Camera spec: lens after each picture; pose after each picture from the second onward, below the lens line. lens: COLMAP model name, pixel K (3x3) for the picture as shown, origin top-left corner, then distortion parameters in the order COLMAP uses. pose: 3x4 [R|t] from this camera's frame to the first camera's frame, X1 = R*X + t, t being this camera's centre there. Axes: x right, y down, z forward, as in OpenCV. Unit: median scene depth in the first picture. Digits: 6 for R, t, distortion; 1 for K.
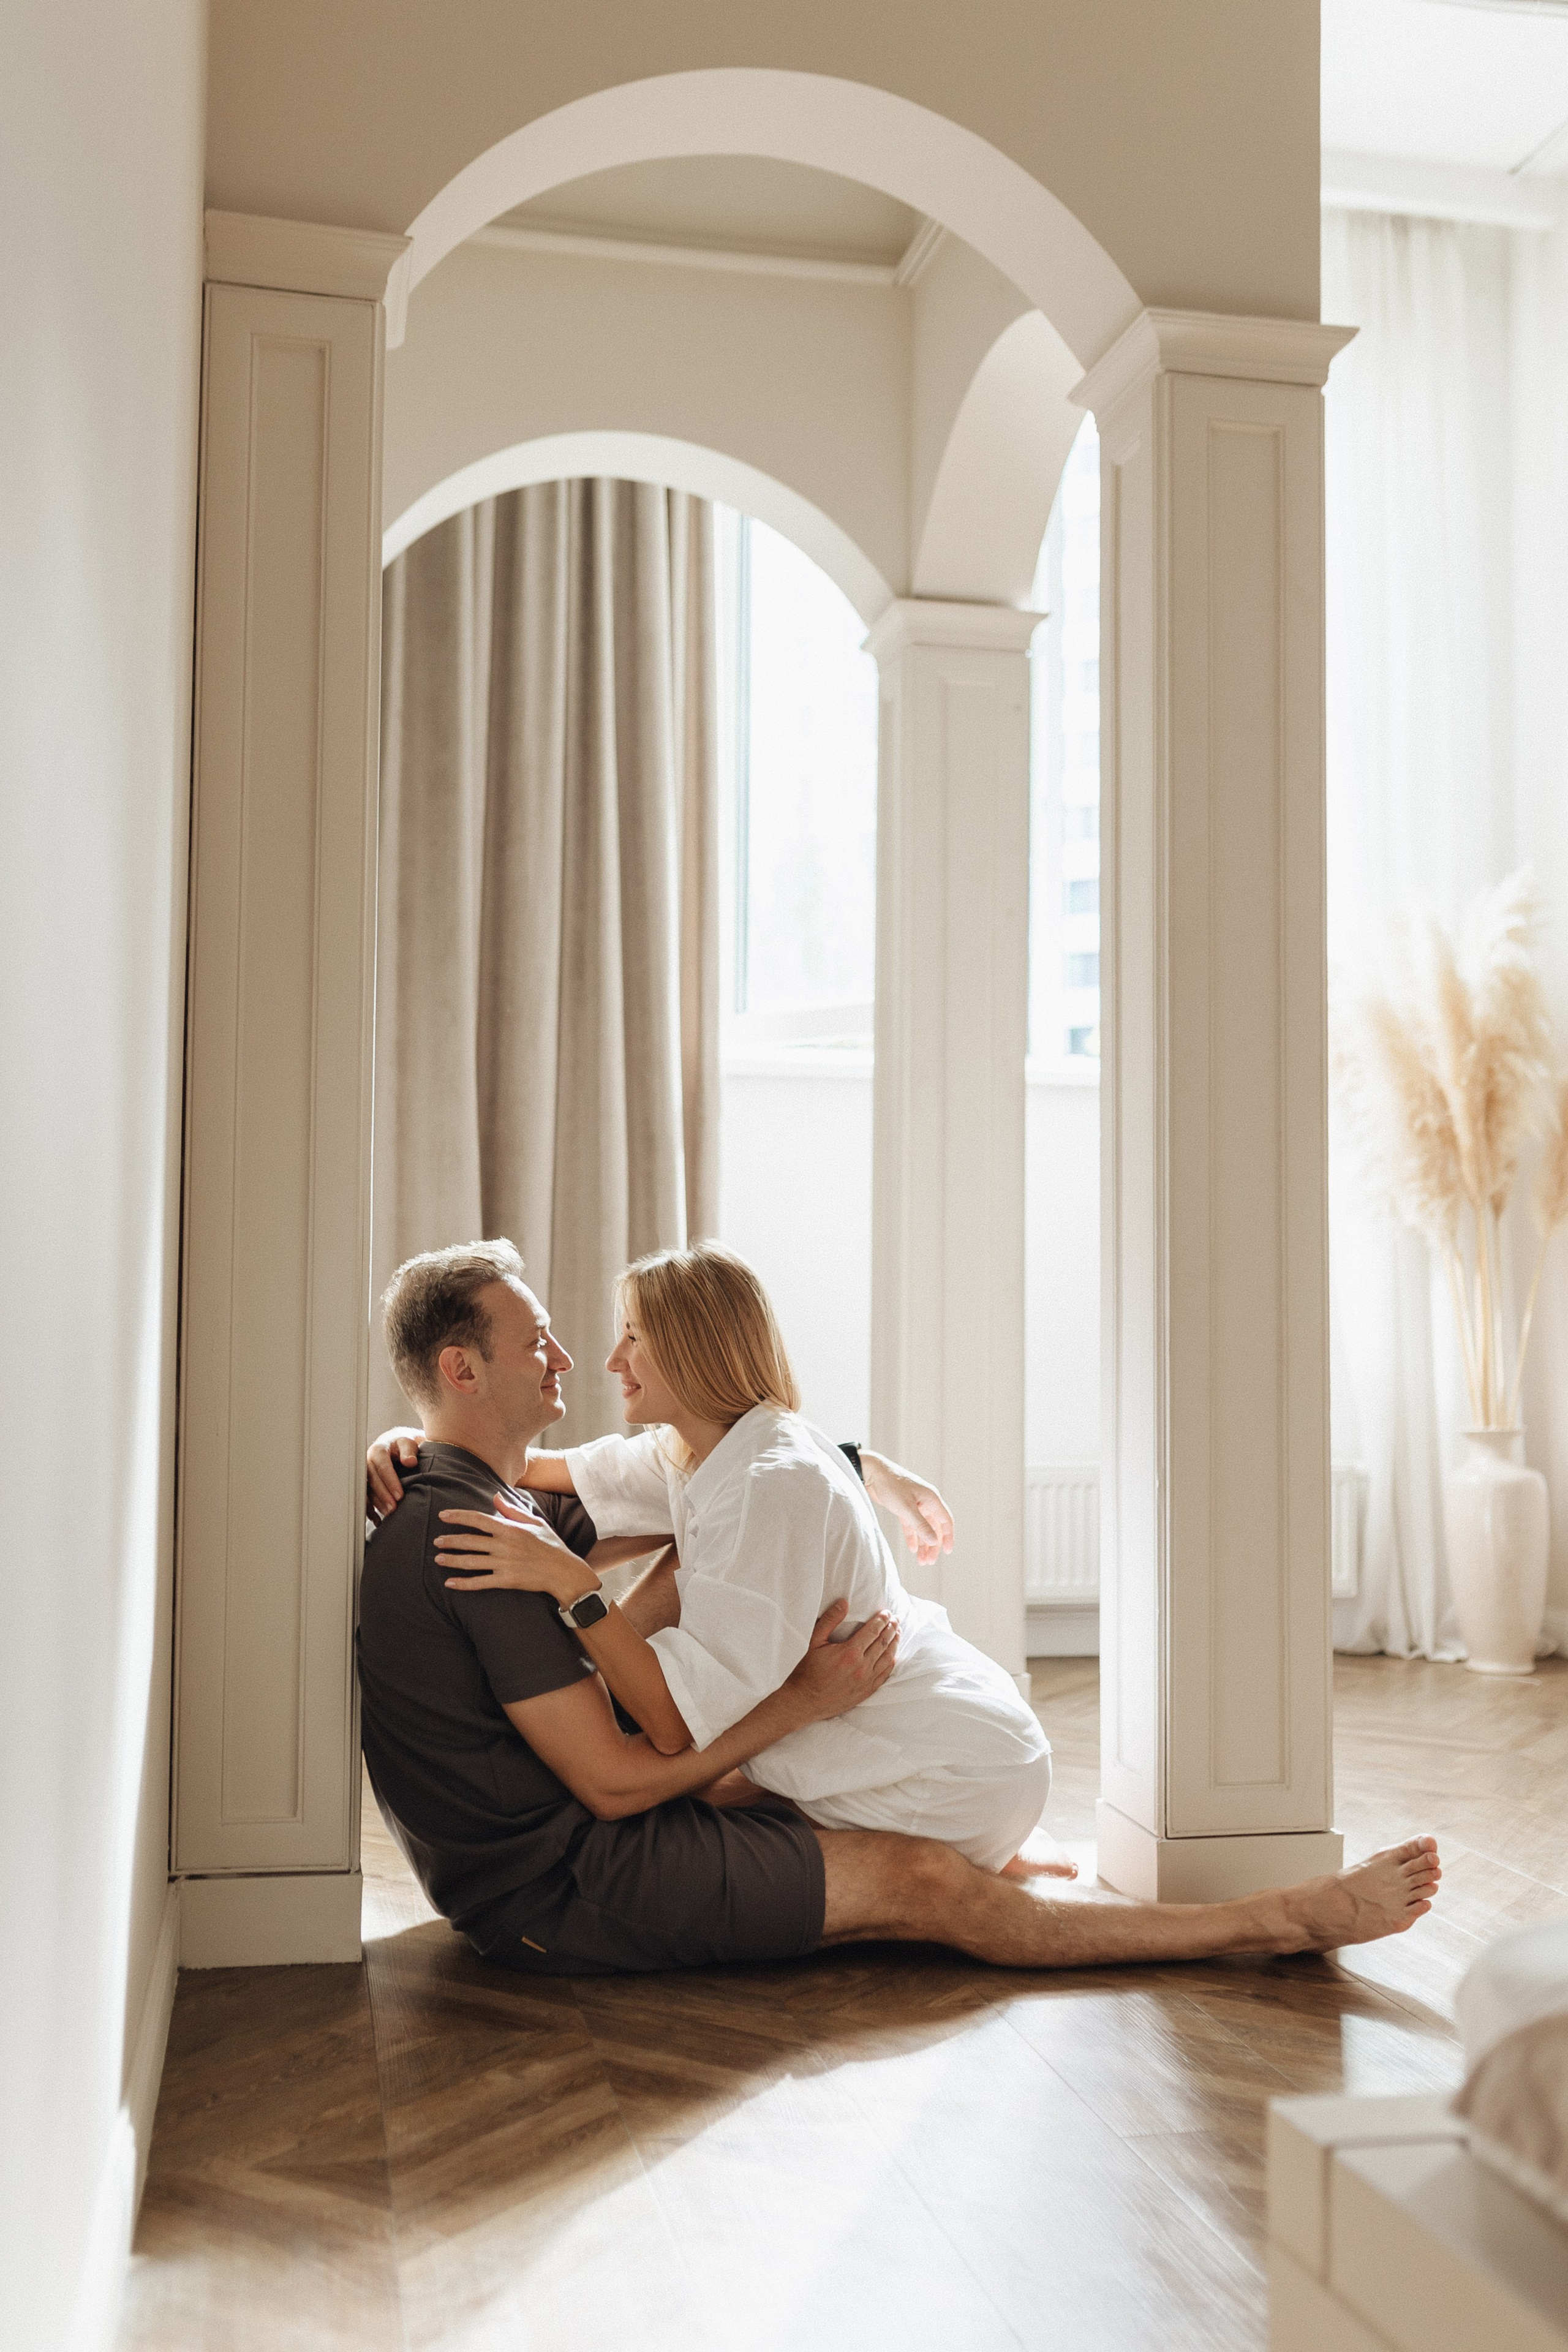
lens RADIAL K [[2385.7, 0, 797.6], [0, 2385.7, 1175.2], [0, 0, 1]] dist [0.057491, 0.000000]
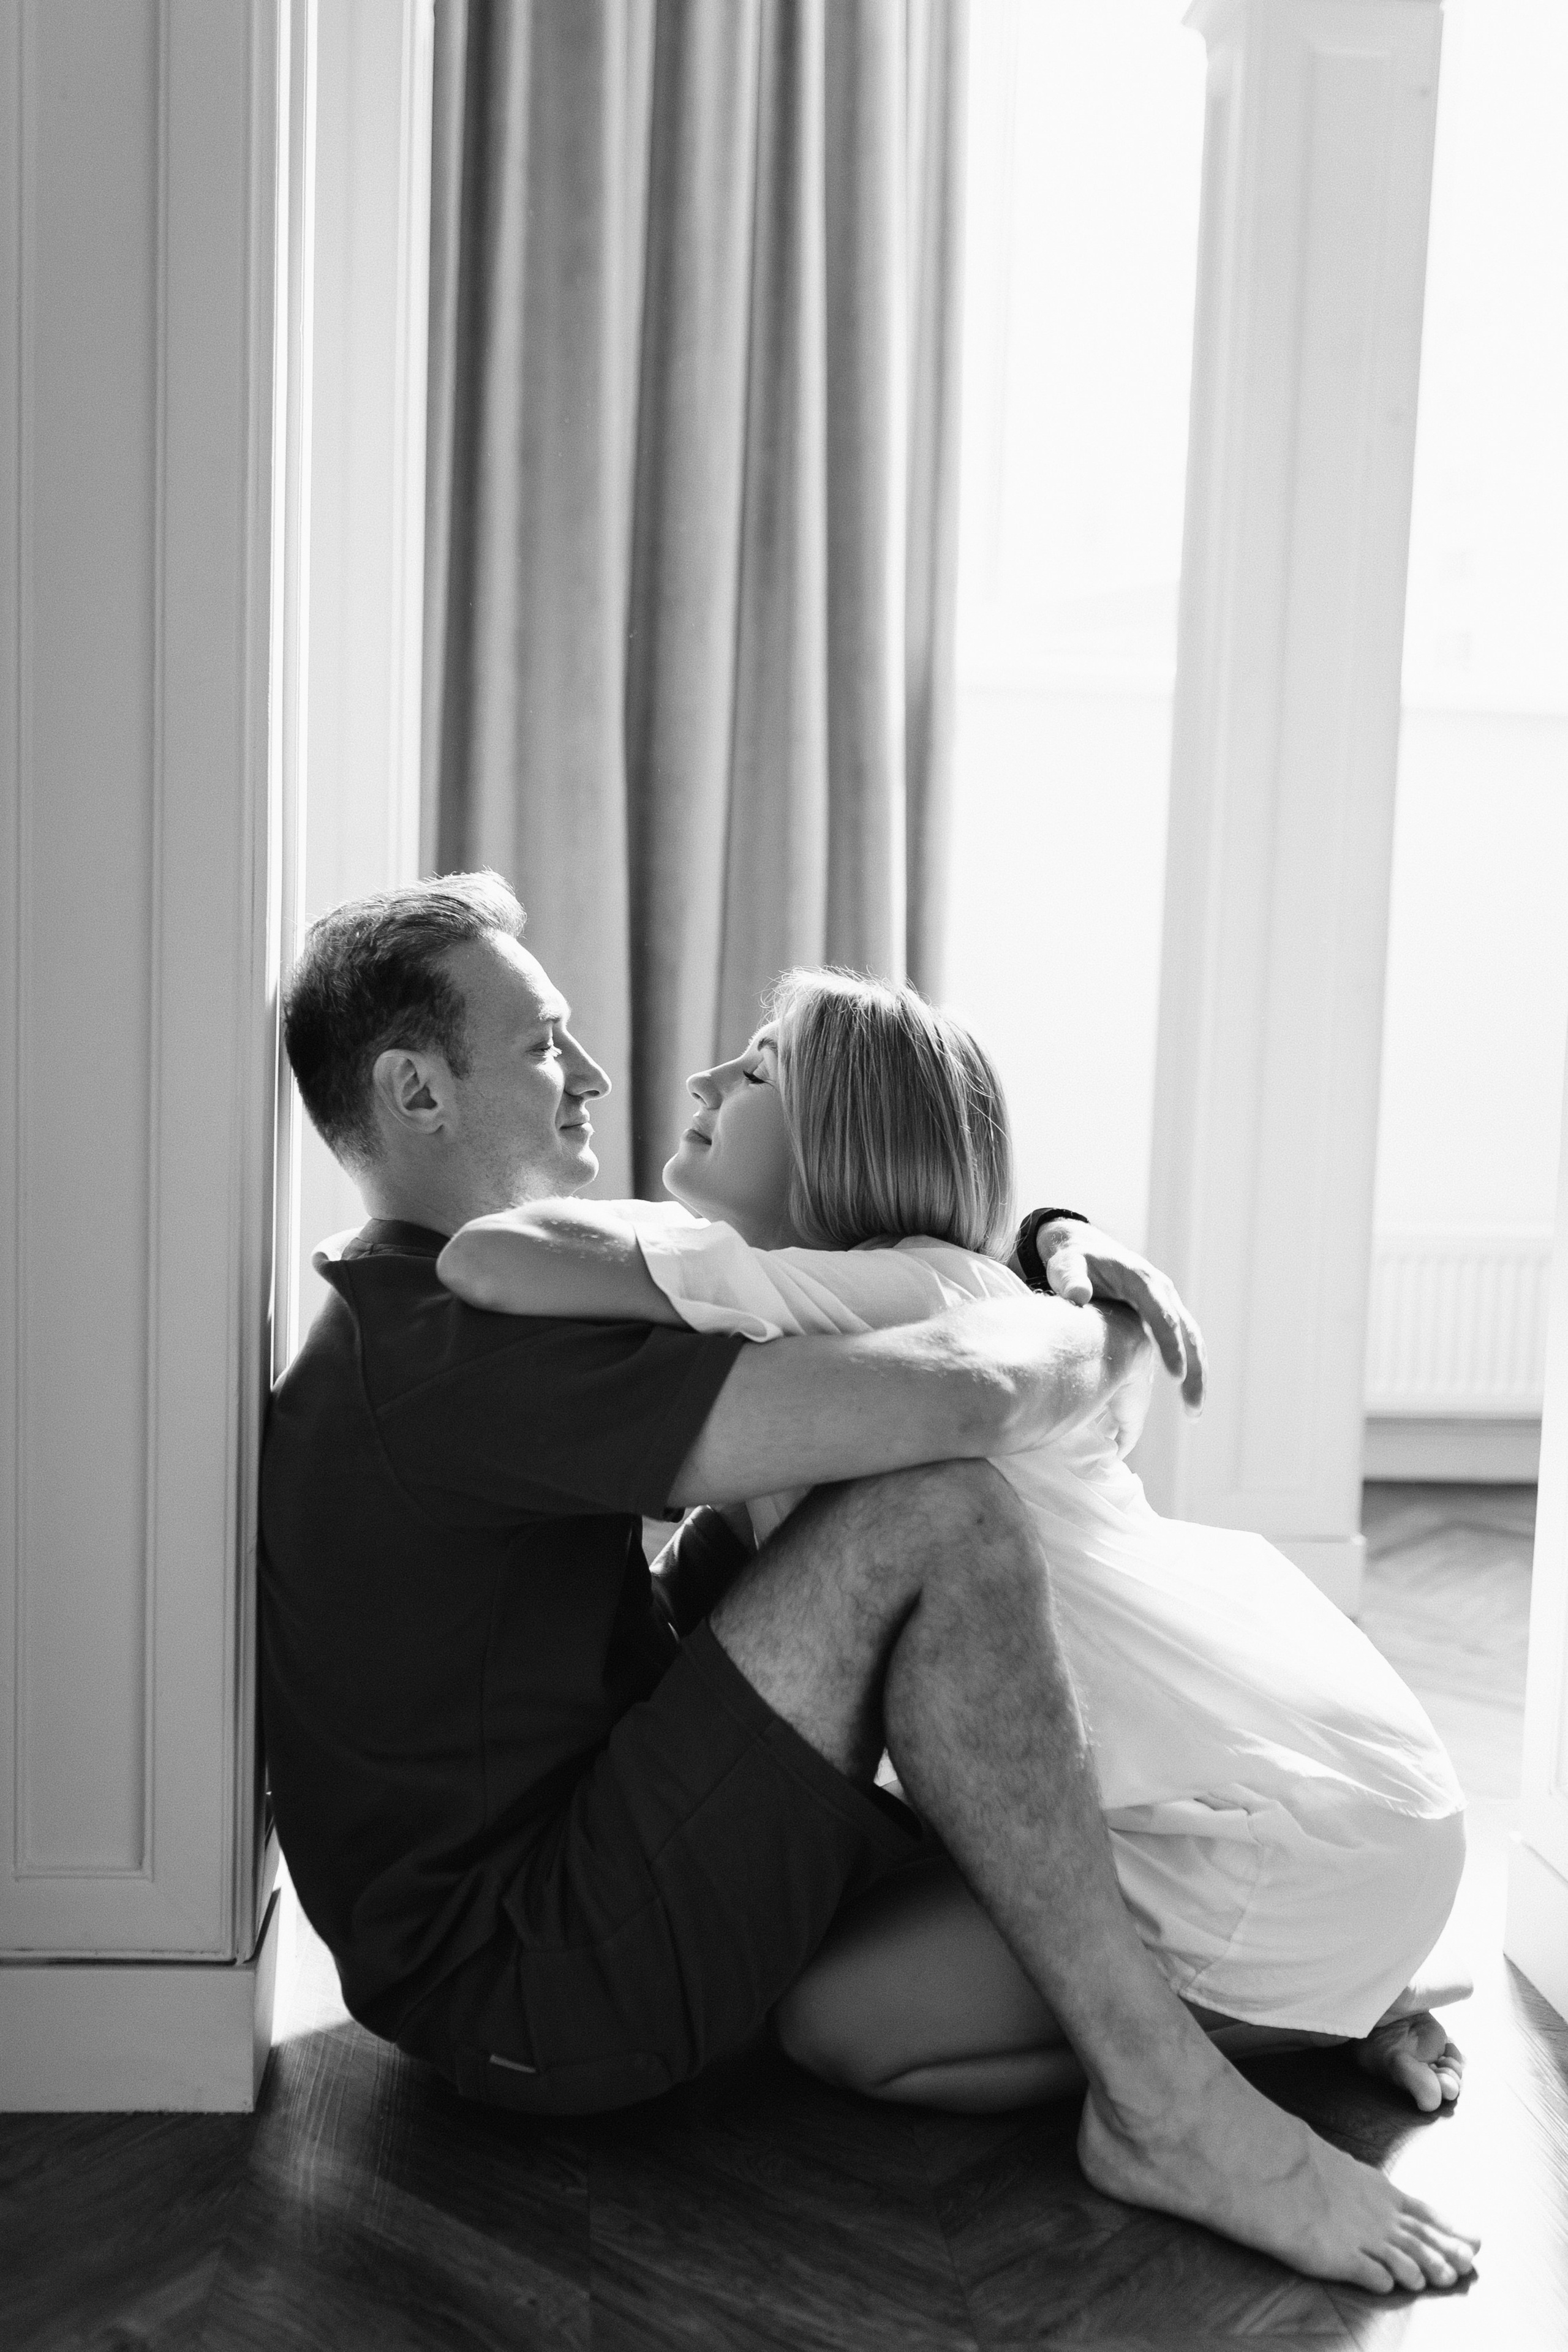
lens RADIAL K [[2385.7, 0, 782.1], [0, 2385.7, 1151.8], [0, 0, 1]] dist [0.057491, 0.000000]
pose [[0.992168, 0.030467, -0.121134, 0.006709], [-0.016771, 0.993509, 0.112514, 0.018354], [0.123776, -0.109601, 0.986239, 0.268926]]
